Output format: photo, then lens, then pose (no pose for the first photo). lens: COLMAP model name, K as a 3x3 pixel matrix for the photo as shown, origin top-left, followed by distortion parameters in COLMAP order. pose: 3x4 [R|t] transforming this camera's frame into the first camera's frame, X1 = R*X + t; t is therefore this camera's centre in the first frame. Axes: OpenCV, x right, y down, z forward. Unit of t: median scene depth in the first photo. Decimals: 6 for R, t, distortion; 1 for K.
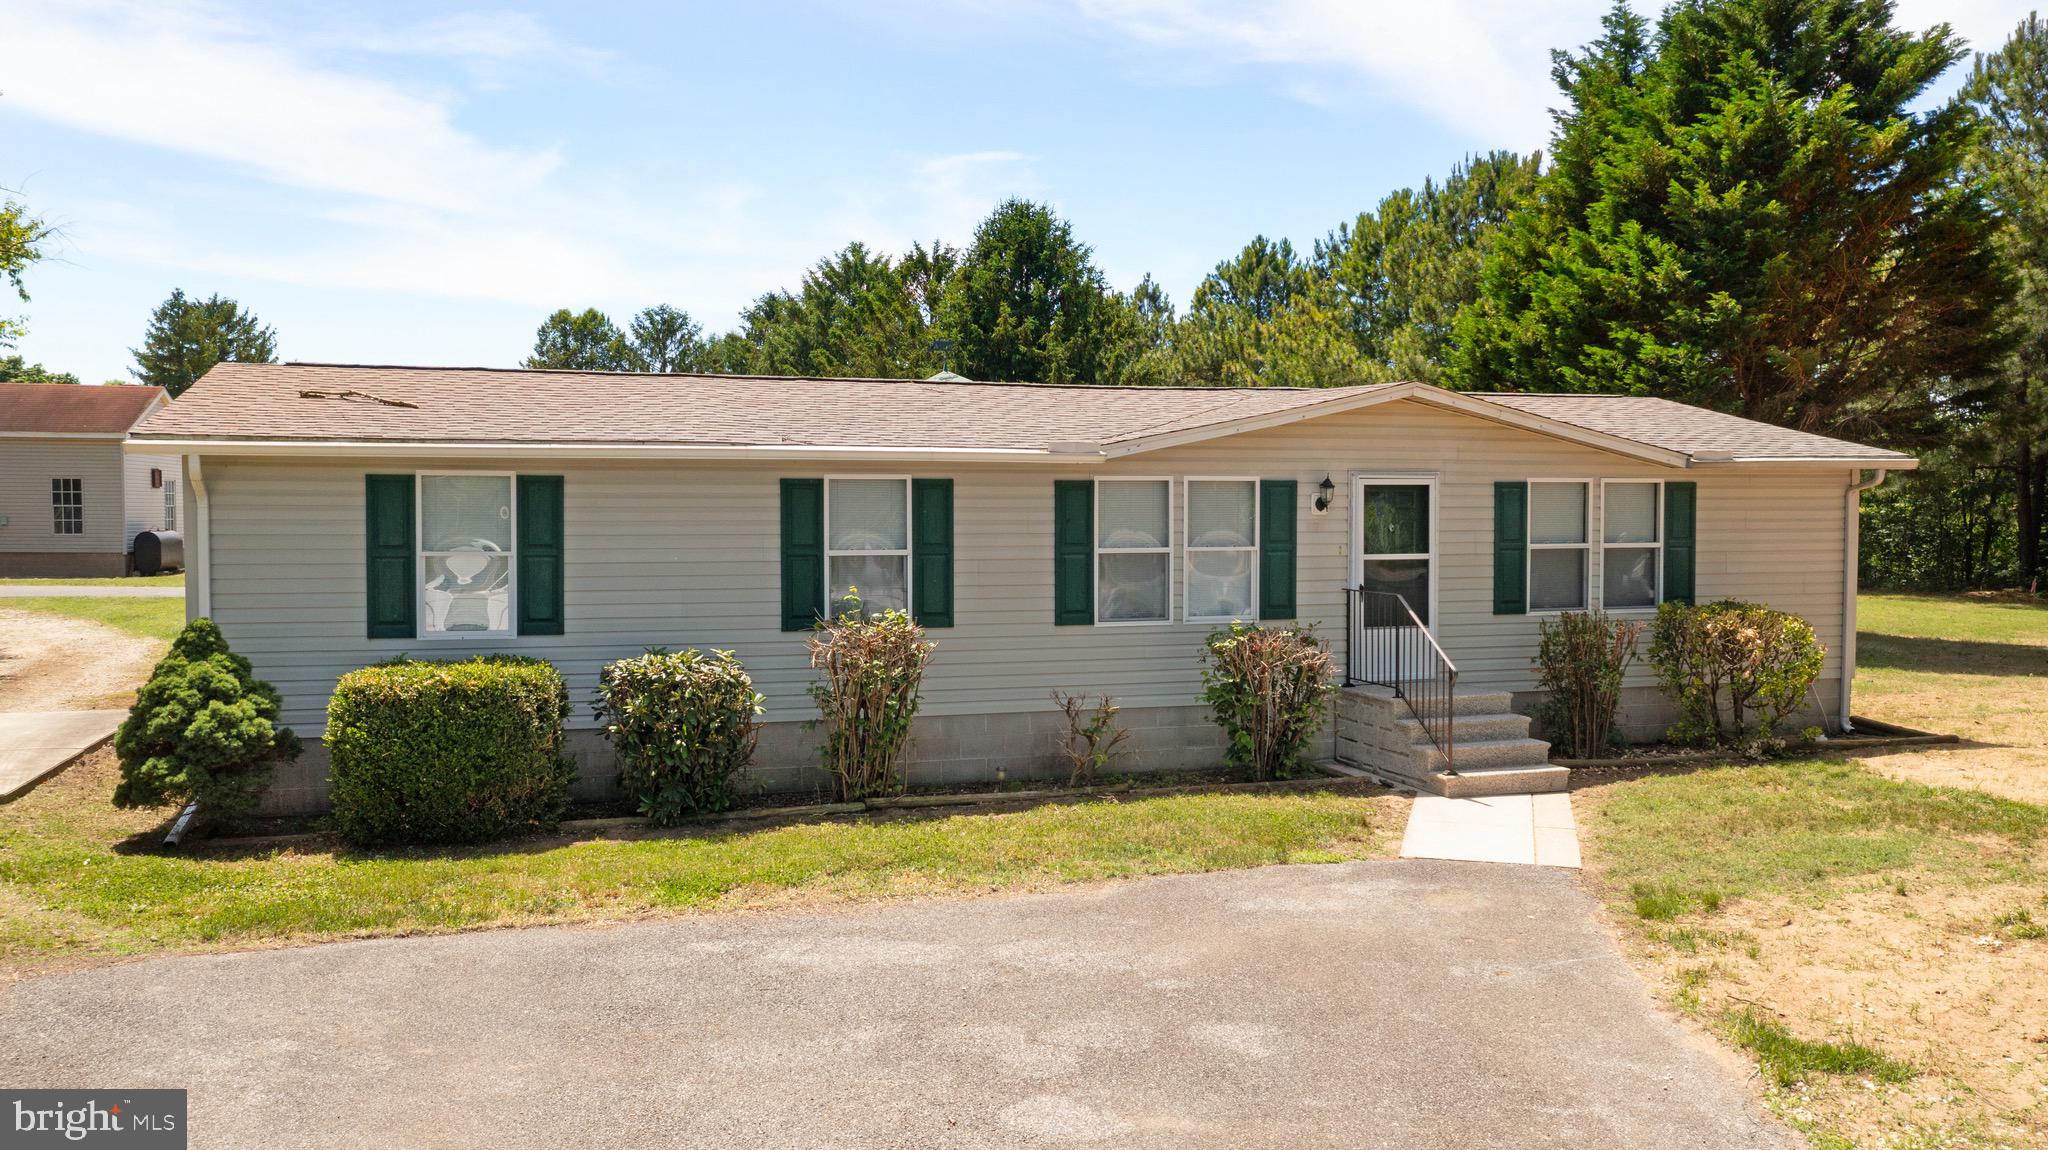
lens RADIAL K [[1603.7, 0, 1026.2], [0, 1603.7, 564.1], [0, 0, 1]] dist [-0.003420, -0.030510]
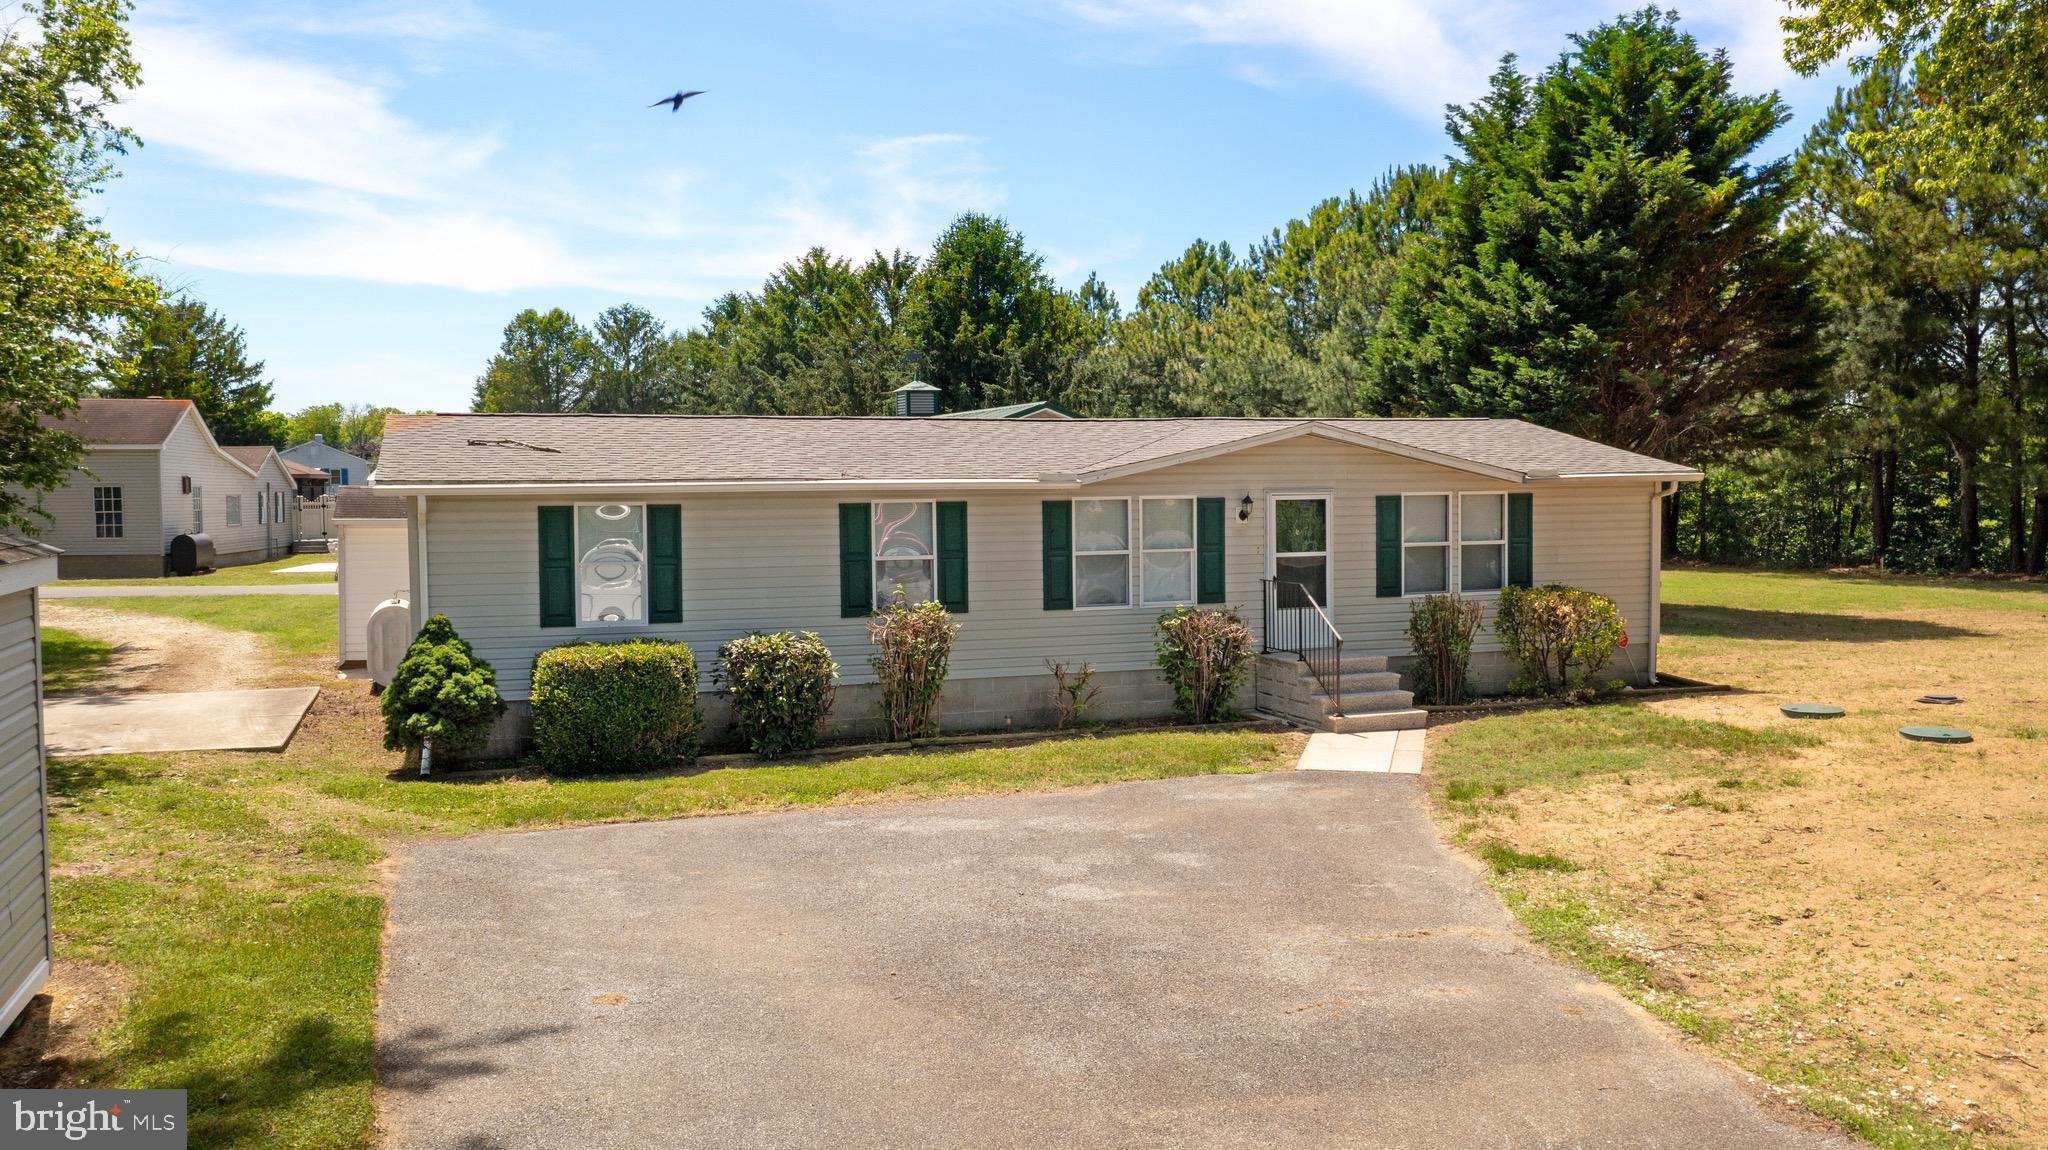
lens RADIAL K [[1603.7, 0, 1026.1], [0, 1603.7, 572.4], [0, 0, 1]] dist [-0.003420, -0.030510]
pose [[0.999351, -0.012810, 0.033659, -0.039010], [0.012281, 0.999799, 0.015876, -0.013699], [-0.033855, -0.015453, 0.999307, -0.308341]]
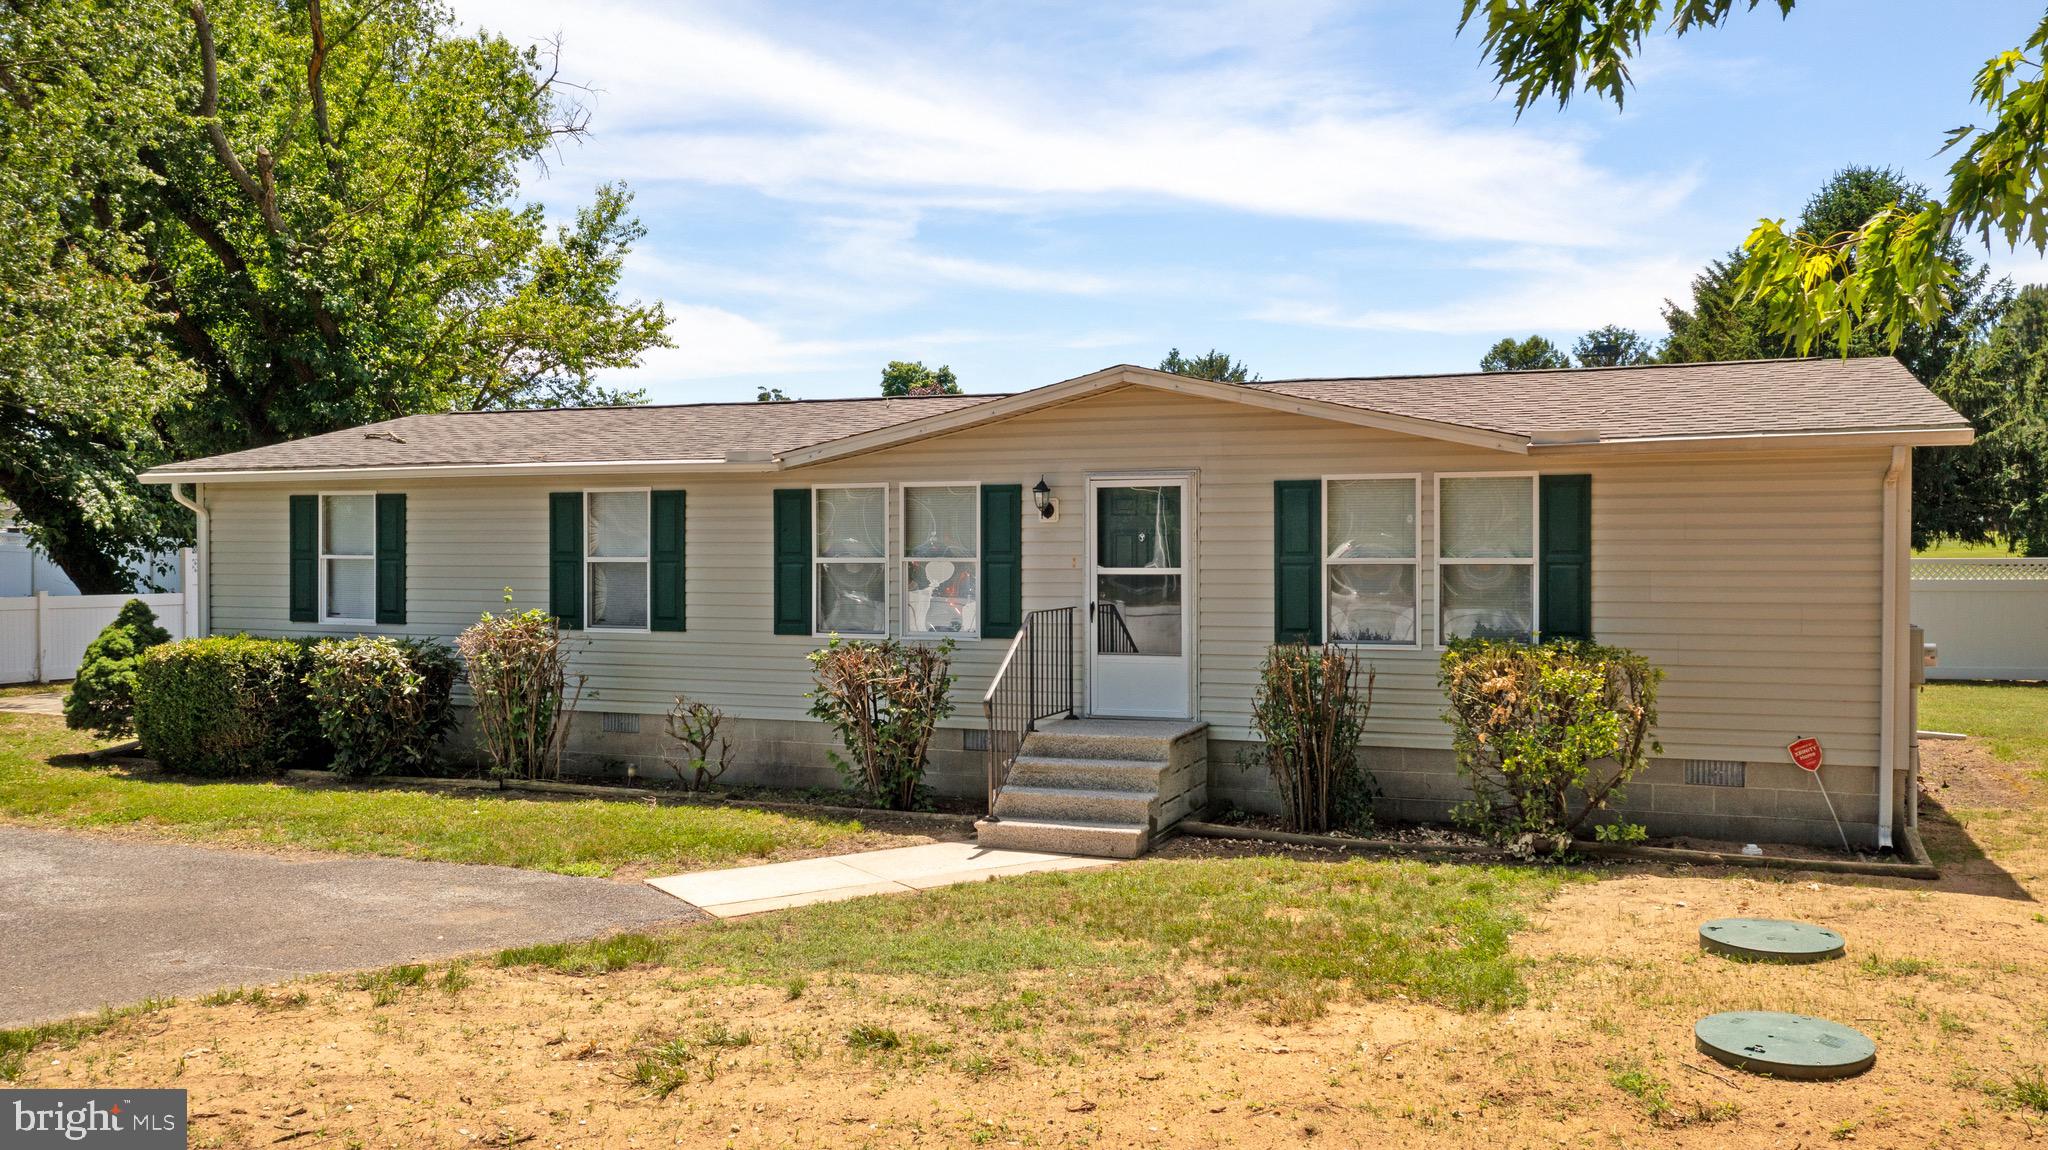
lens RADIAL K [[1603.7, 0, 1021.7], [0, 1603.7, 562.6], [0, 0, 1]] dist [-0.003420, -0.030510]
pose [[0.774427, 0.006470, -0.632630, 0.735318], [-0.020696, 0.999672, -0.015112, 0.005135], [0.632324, 0.024796, 0.774307, 0.305788]]
